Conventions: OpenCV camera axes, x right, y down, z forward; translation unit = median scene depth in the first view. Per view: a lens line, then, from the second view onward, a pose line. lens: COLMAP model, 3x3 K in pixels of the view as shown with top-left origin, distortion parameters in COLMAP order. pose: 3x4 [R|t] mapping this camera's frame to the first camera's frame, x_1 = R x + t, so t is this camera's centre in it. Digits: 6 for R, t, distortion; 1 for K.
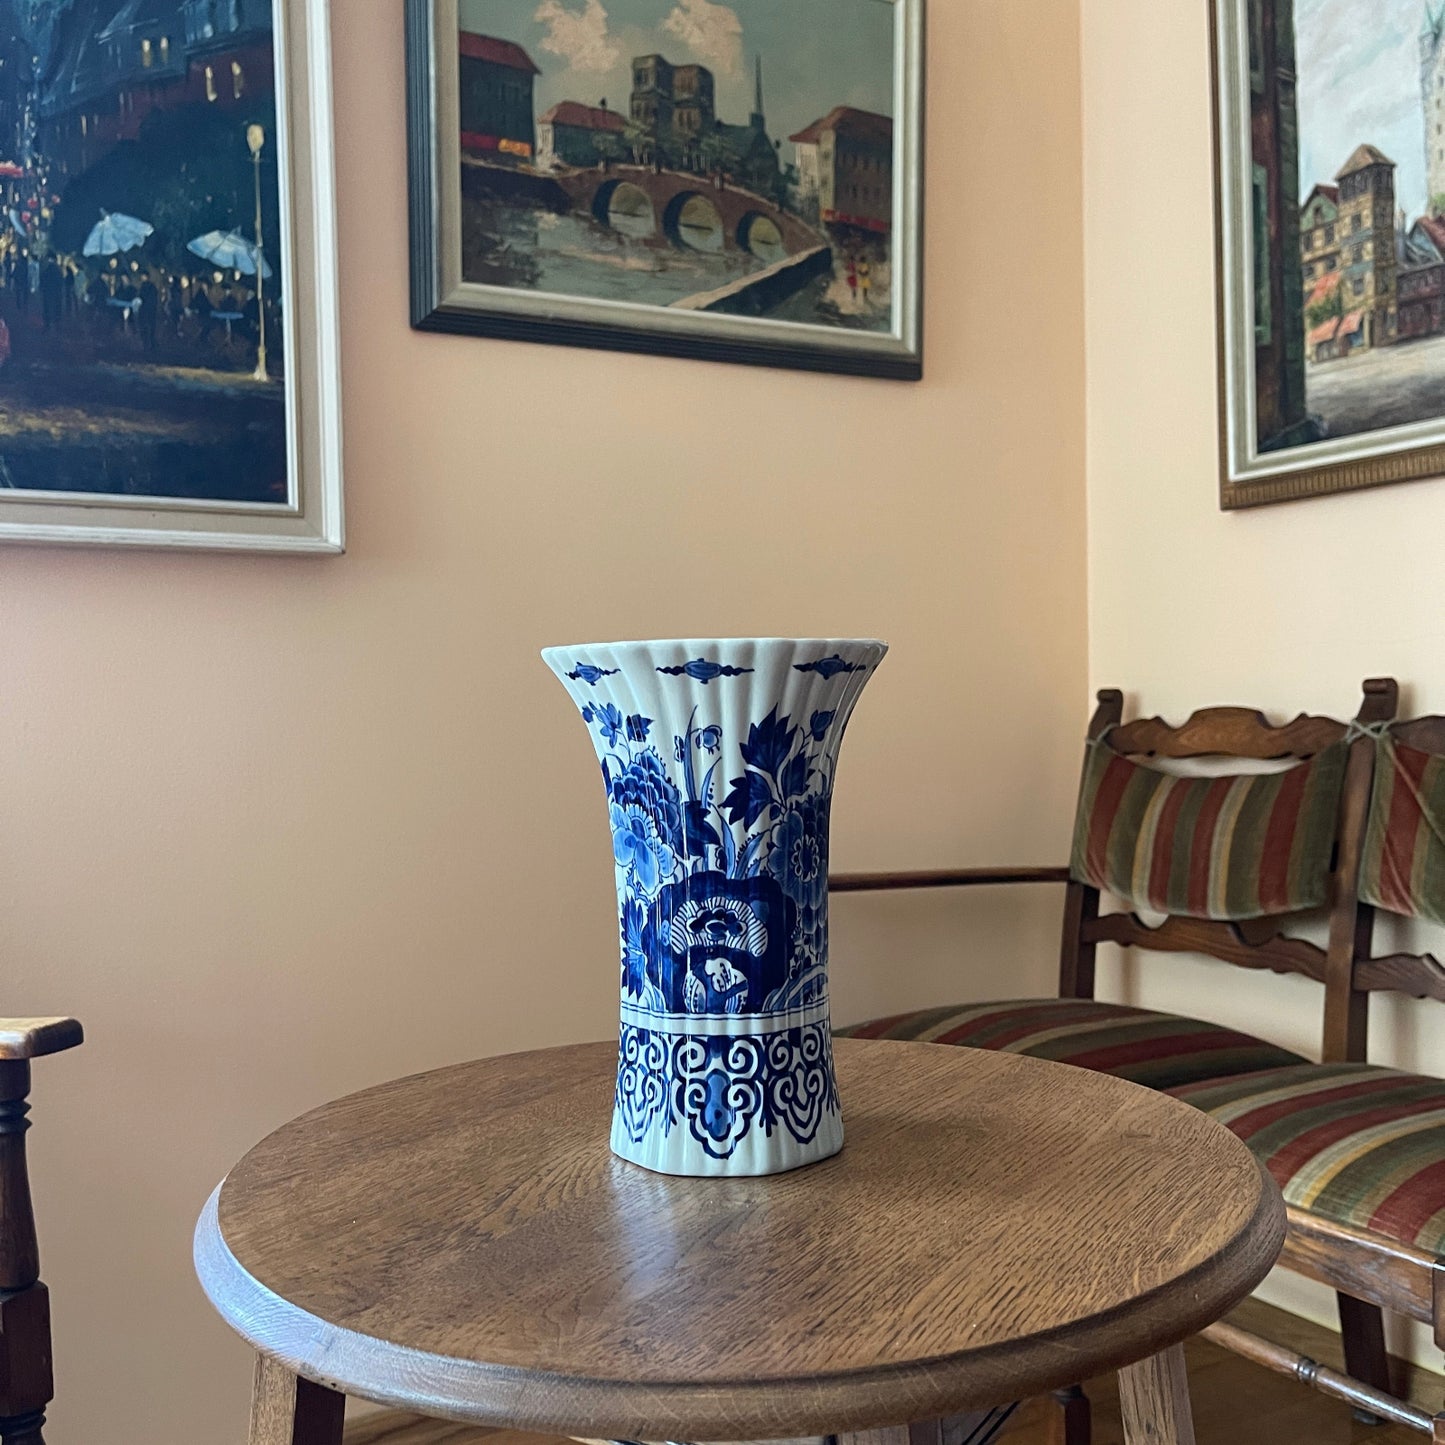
lens RADIAL K [[1392.0, 0, 722.5], [0, 1392.0, 722.5], [0, 0, 1]] dist [0.071155, -0.139686]
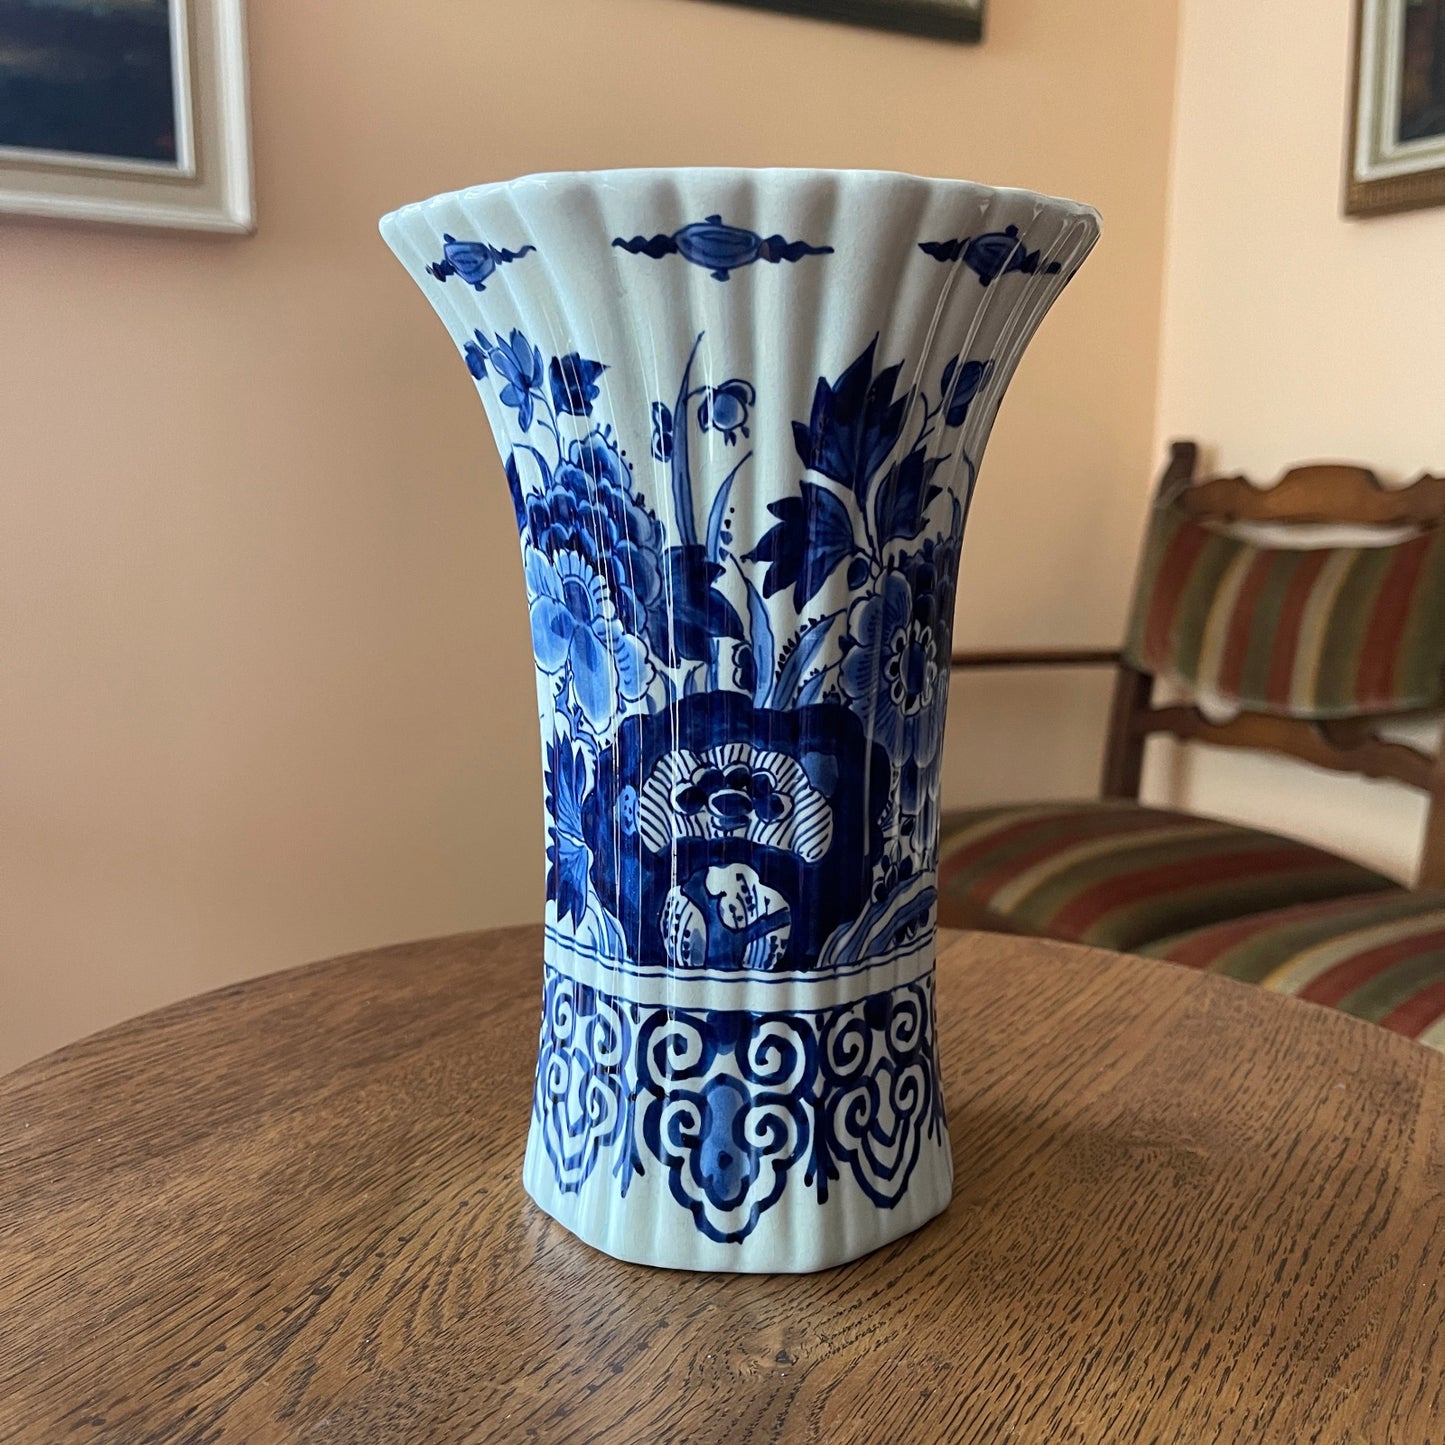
lens RADIAL K [[1428.3, 0, 725.8], [0, 1428.3, 715.0], [0, 0, 1]] dist [0.067141, -0.087062]
pose [[0.999665, 0.024857, 0.007262, -0.010685], [-0.025699, 0.986816, 0.159795, 0.034790], [-0.003194, -0.159928, 0.987124, 0.503116]]
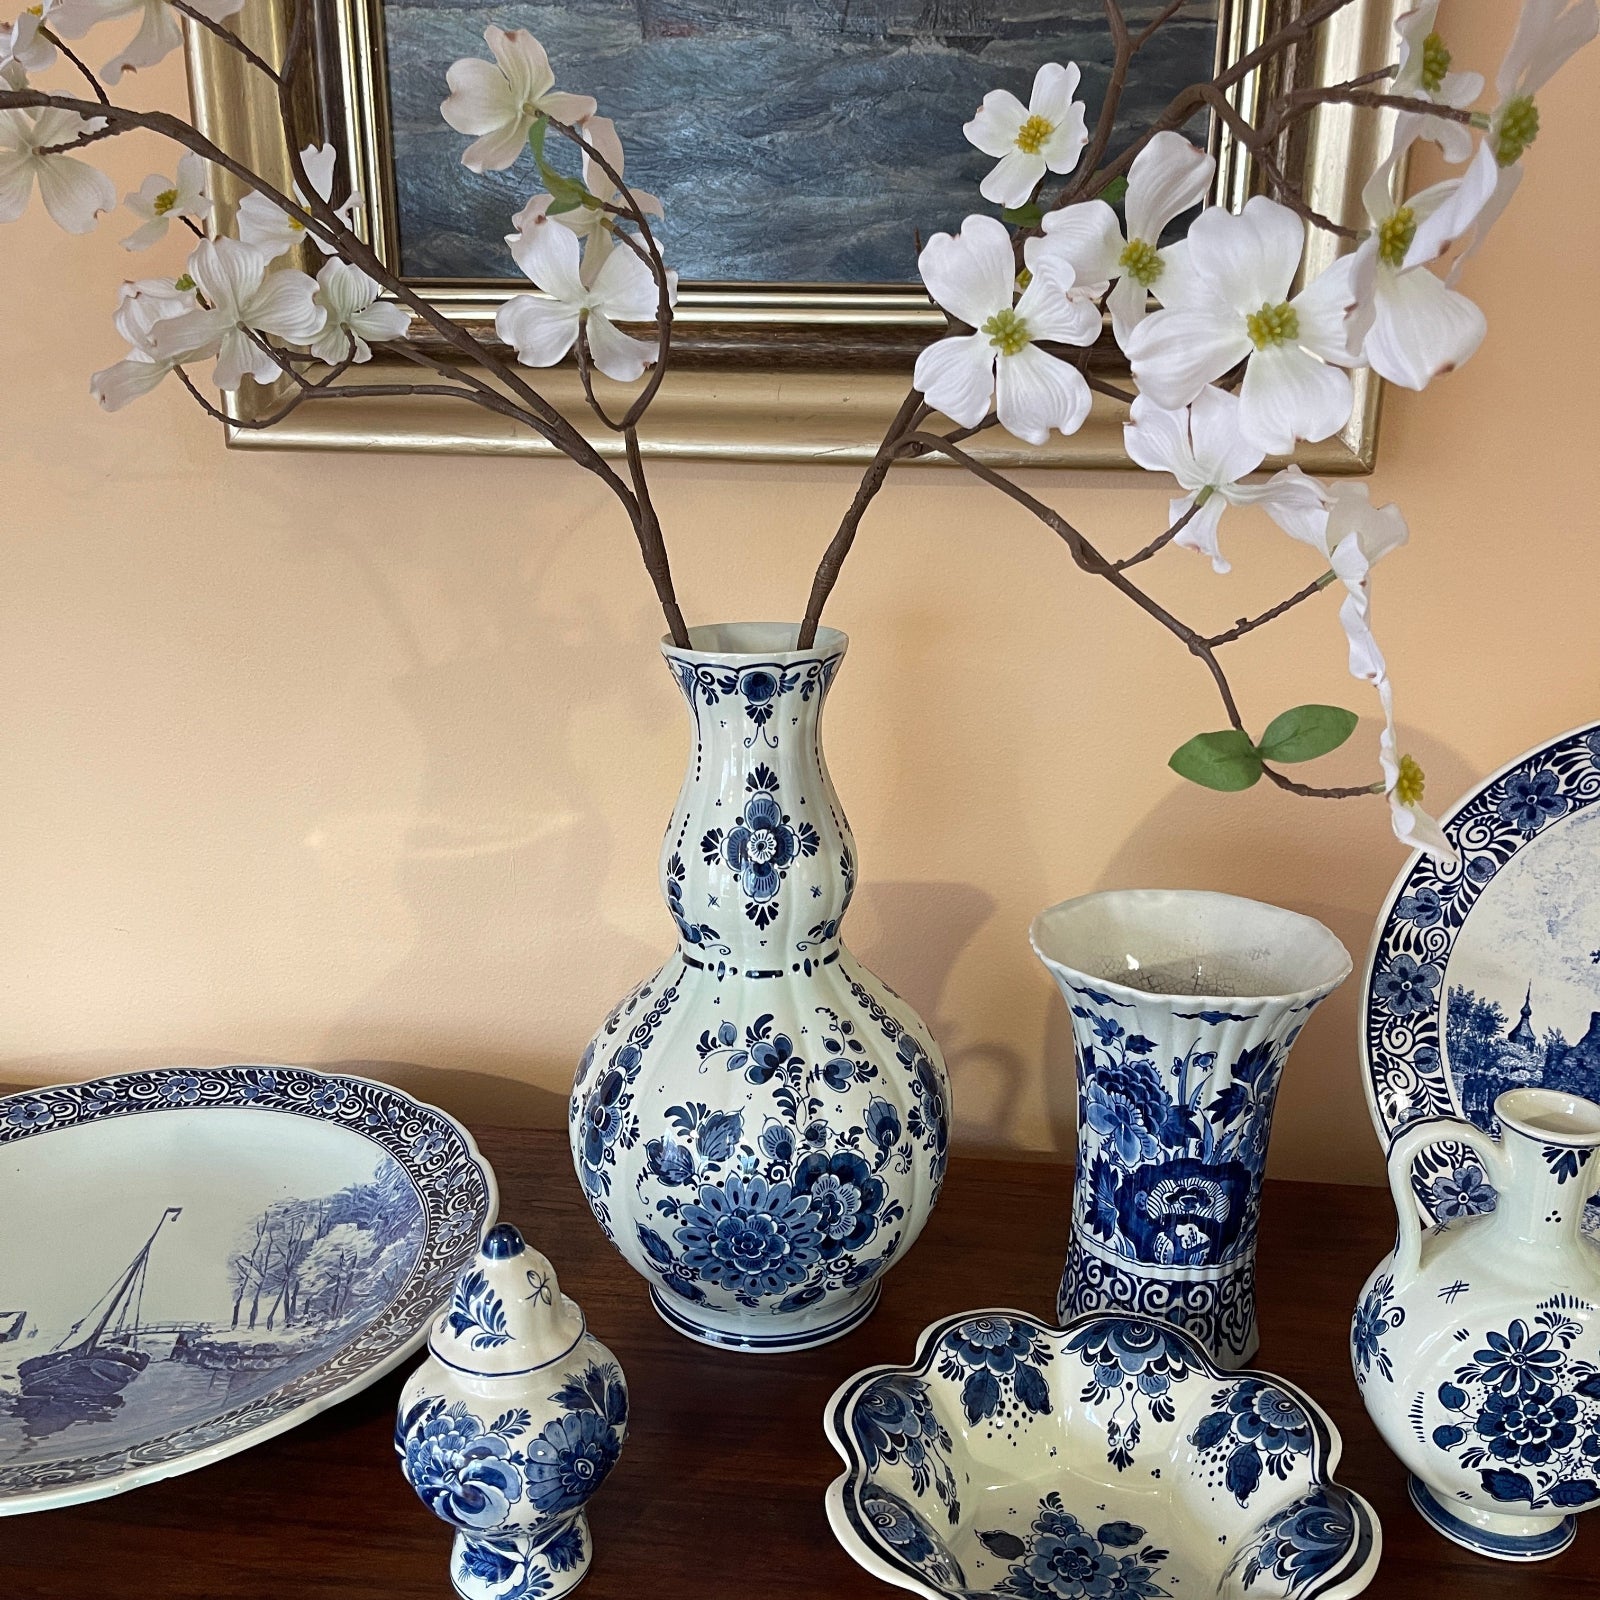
lens RADIAL K [[1581.5, 0, 803.6], [0, 1581.5, 791.7], [0, 0, 1]] dist [0.067141, -0.087062]
pose [[0.997181, 0.017553, 0.072953, -0.430377], [-0.036928, 0.961163, 0.273501, -0.536375], [-0.065319, -0.275424, 0.959101, -0.168045]]
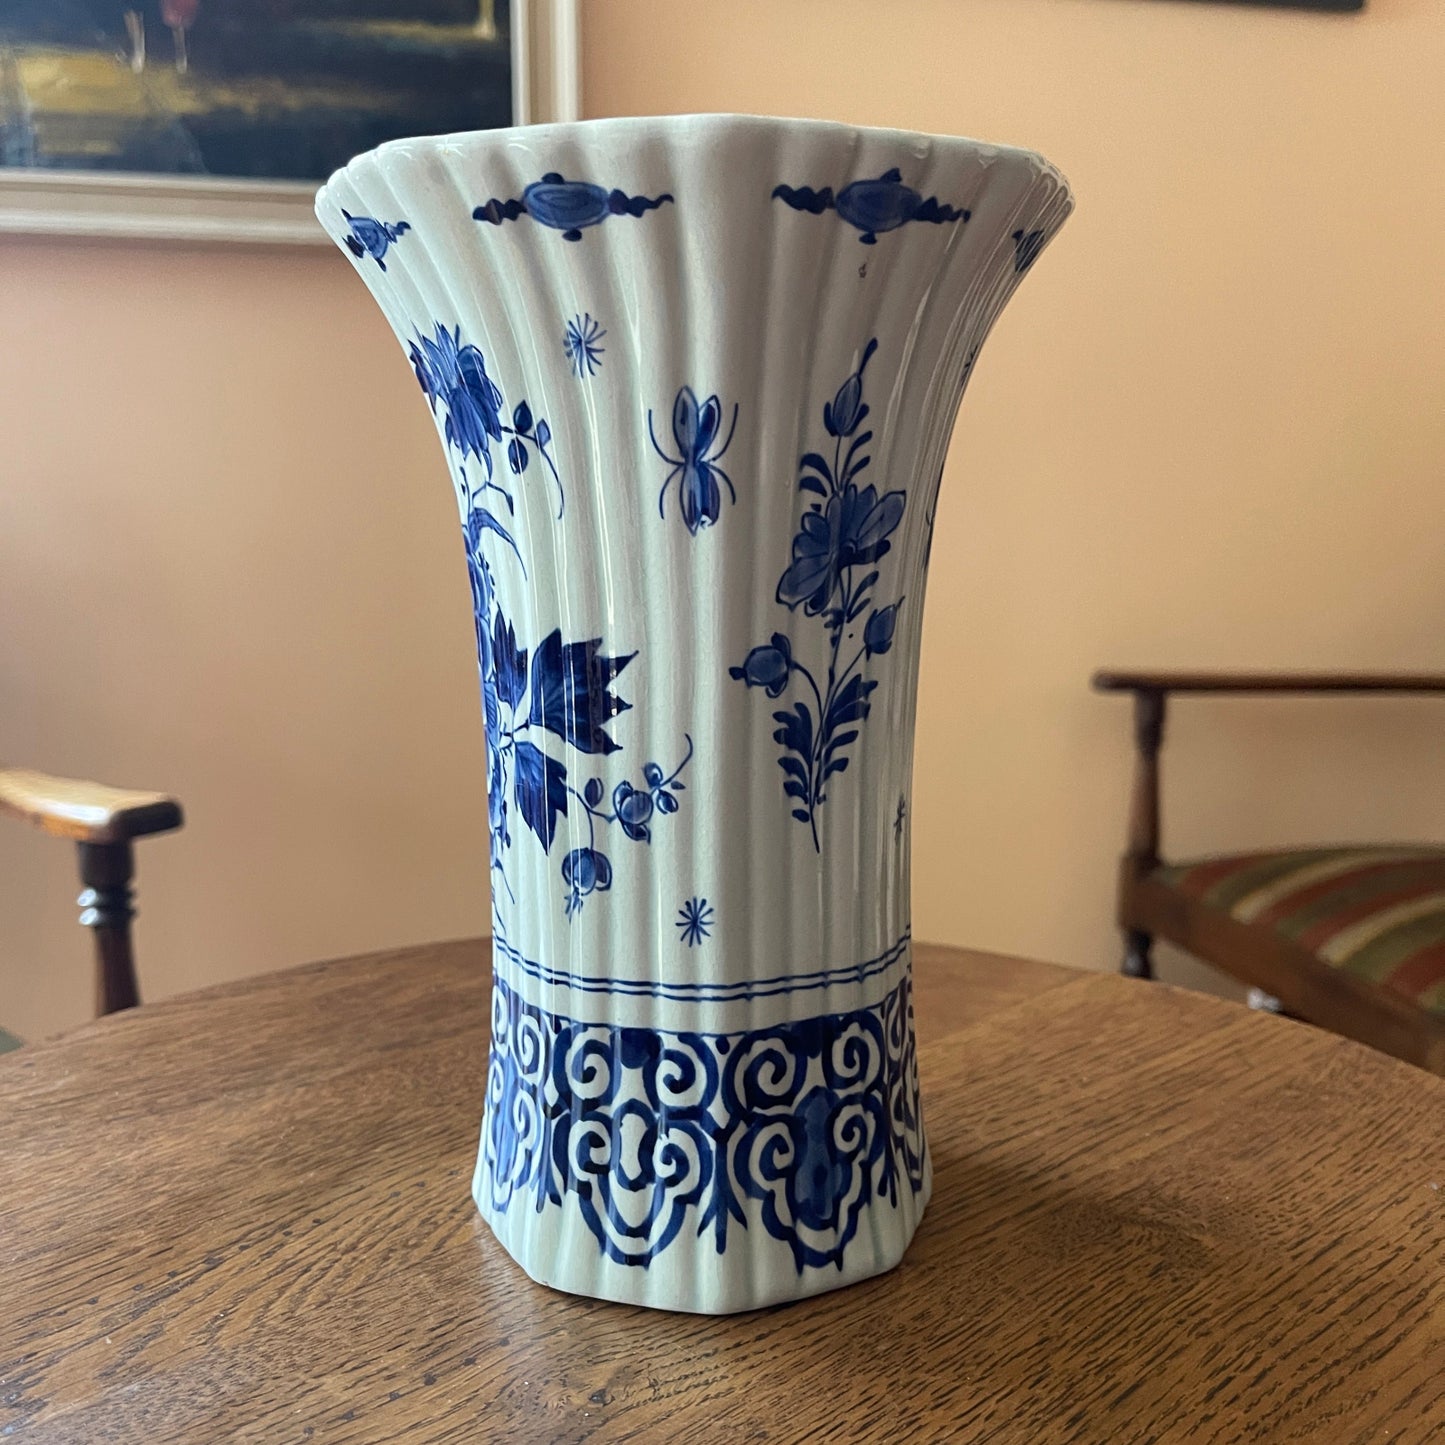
lens RADIAL K [[1428.8, 0, 727.7], [0, 1428.8, 740.6], [0, 0, 1]] dist [0.065460, -0.079863]
pose [[0.964749, 0.064640, -0.255110, 0.157444], [-0.020315, 0.984766, 0.172695, 0.042439], [0.262386, -0.161424, 0.951365, 0.558562]]
